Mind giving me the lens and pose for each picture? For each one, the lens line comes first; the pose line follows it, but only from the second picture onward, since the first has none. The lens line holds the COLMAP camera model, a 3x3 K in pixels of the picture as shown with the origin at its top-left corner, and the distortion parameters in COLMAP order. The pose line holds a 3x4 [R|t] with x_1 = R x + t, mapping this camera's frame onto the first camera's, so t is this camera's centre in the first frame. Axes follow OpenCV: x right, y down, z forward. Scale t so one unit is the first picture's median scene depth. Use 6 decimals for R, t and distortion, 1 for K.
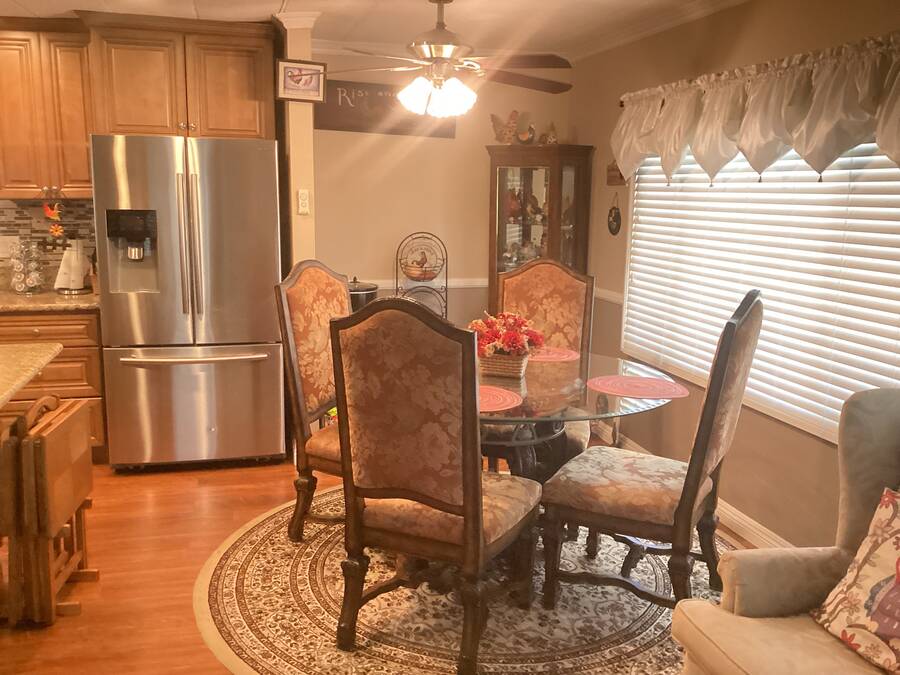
lens RADIAL K [[814.7, 0, 450.0], [0, 814.7, 337.5], [0, 0, 1]] dist [0.103508, -0.191372]
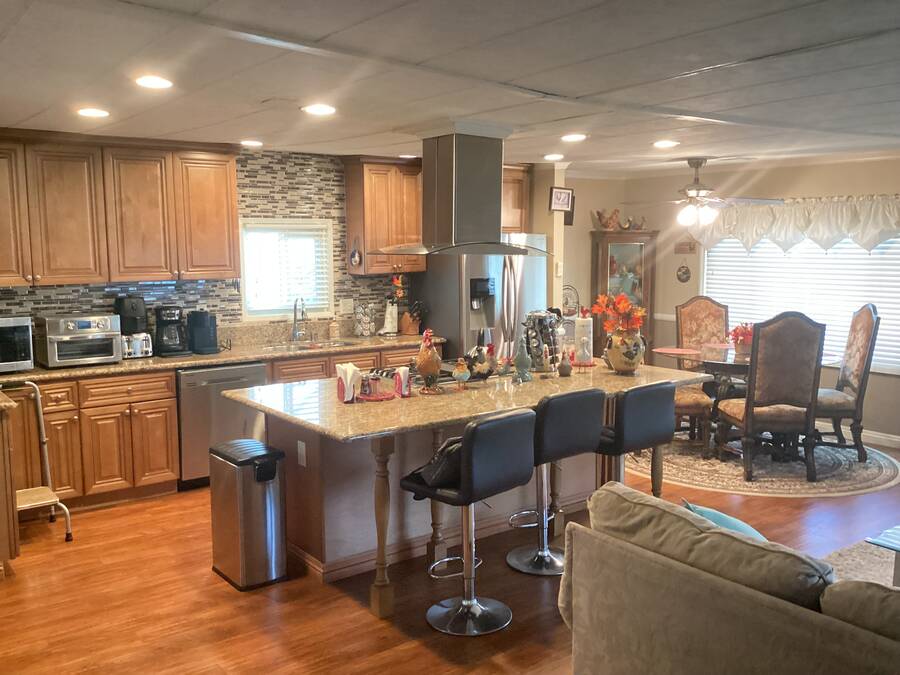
lens RADIAL K [[814.7, 0, 450.0], [0, 814.7, 337.5], [0, 0, 1]] dist [0.103508, -0.191372]
pose [[0.923710, -0.060721, 0.378251, -1.031216], [0.083684, 0.995496, -0.044553, 0.026930], [-0.373842, 0.072807, 0.924631, -0.442108]]
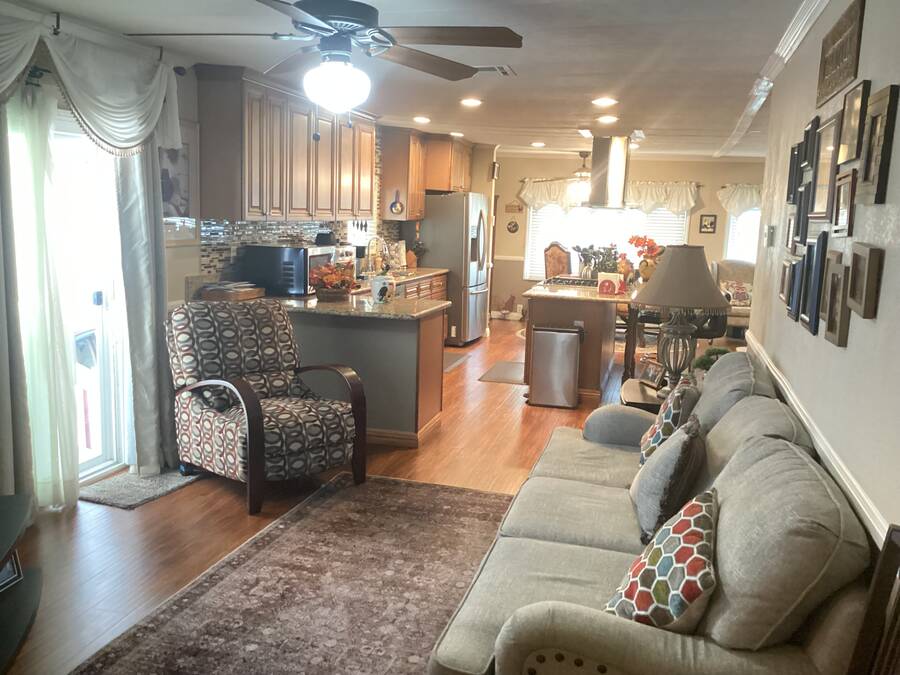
lens RADIAL K [[811.5, 0, 450.0], [0, 811.5, 337.5], [0, 0, 1]] dist [0.124662, -0.230458]
pose [[0.494475, -0.126653, 0.859915, -2.326910], [0.120440, 0.989767, 0.076522, -0.028086], [-0.860807, 0.065730, 0.504669, -0.054428]]
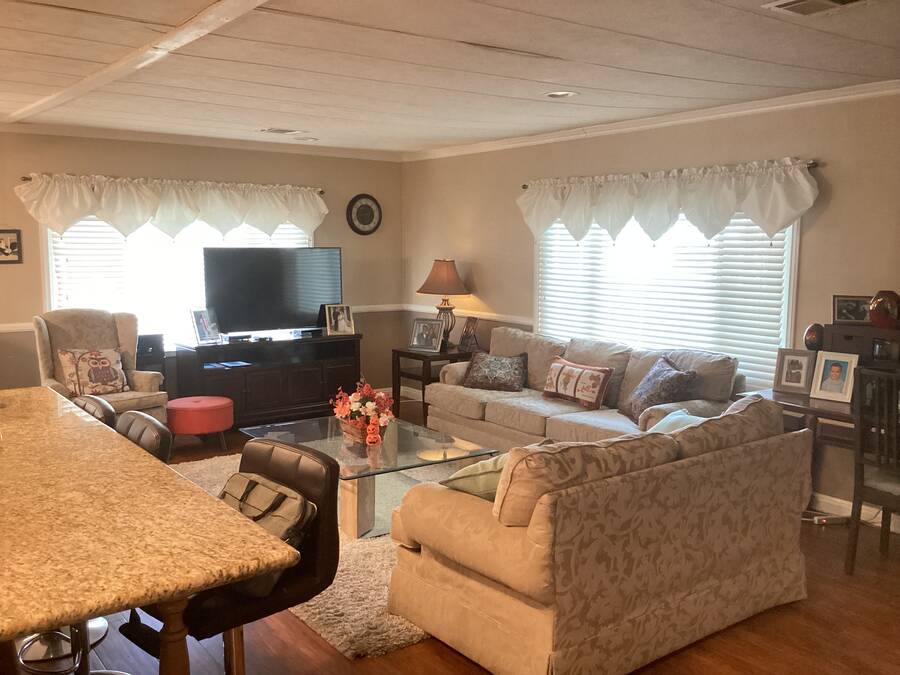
lens RADIAL K [[814.7, 0, 450.0], [0, 814.7, 337.5], [0, 0, 1]] dist [0.103508, -0.191372]
pose [[-0.375519, -0.124865, 0.918365, -1.219342], [0.156286, 0.968162, 0.195541, -0.094608], [-0.913542, 0.216957, -0.344049, 0.362966]]
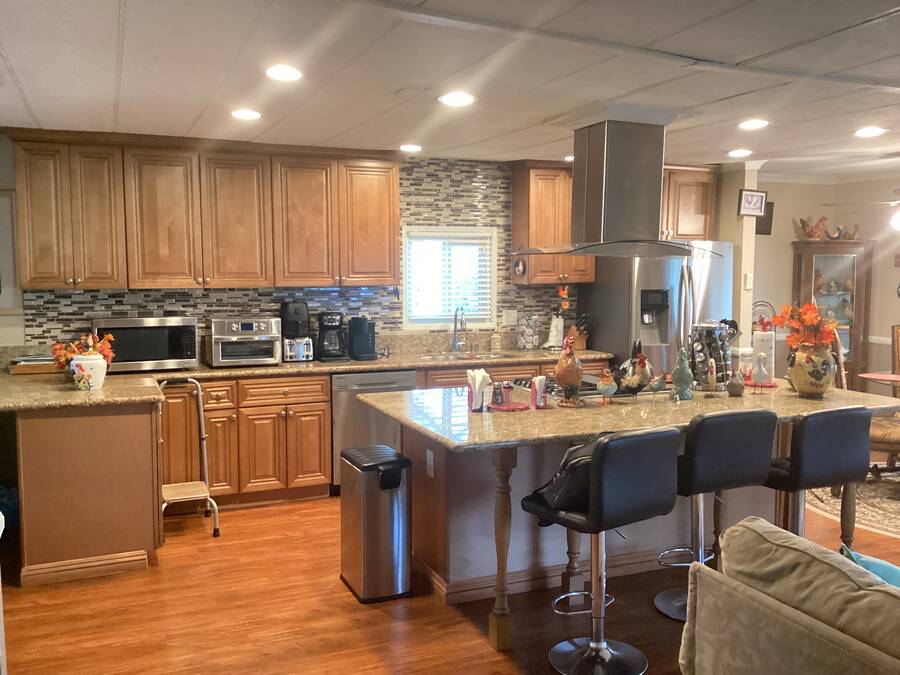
lens RADIAL K [[814.7, 0, 450.0], [0, 814.7, 337.5], [0, 0, 1]] dist [0.103508, -0.191372]
pose [[0.989549, -0.024069, 0.142176, -0.939159], [0.036983, 0.995354, -0.088897, 0.047840], [-0.139376, 0.093226, 0.985841, -0.386895]]
